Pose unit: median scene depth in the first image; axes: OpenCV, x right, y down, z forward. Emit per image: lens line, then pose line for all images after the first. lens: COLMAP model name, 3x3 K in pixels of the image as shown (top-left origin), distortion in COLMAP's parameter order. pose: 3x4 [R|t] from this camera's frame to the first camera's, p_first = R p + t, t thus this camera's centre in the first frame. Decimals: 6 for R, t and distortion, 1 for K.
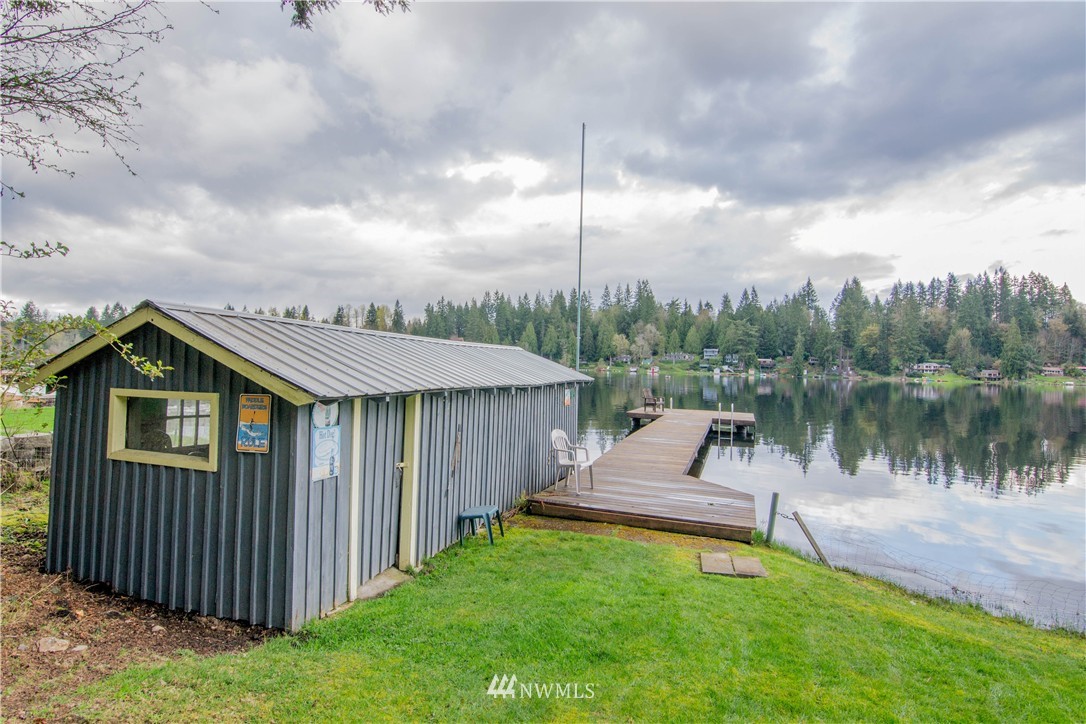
lens RADIAL K [[498.2, 0, 548.1], [0, 498.2, 357.8], [0, 0, 1]] dist [-0.005315, -0.000891]
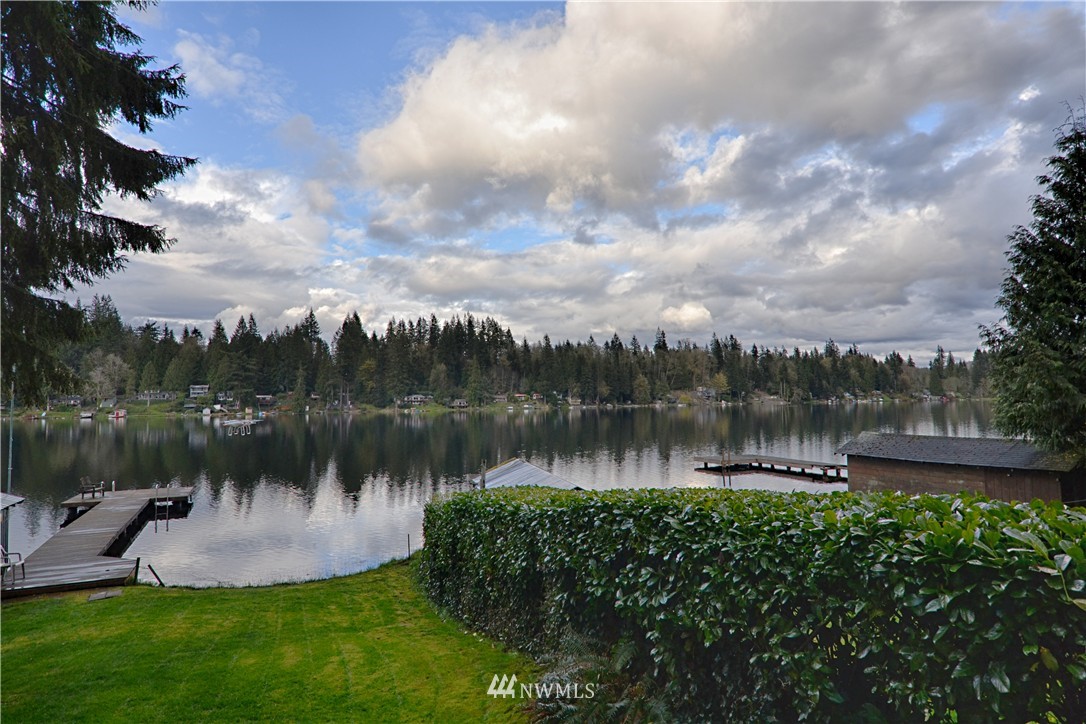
lens RADIAL K [[616.6, 0, 544.0], [0, 616.6, 366.8], [0, 0, 1]] dist [-0.002967, -0.002838]
pose [[0.696243, 0.000398, 0.717806, -0.015620], [0.008162, 0.999931, -0.008471, -0.036855], [-0.717760, 0.011756, 0.696192, -0.150923]]
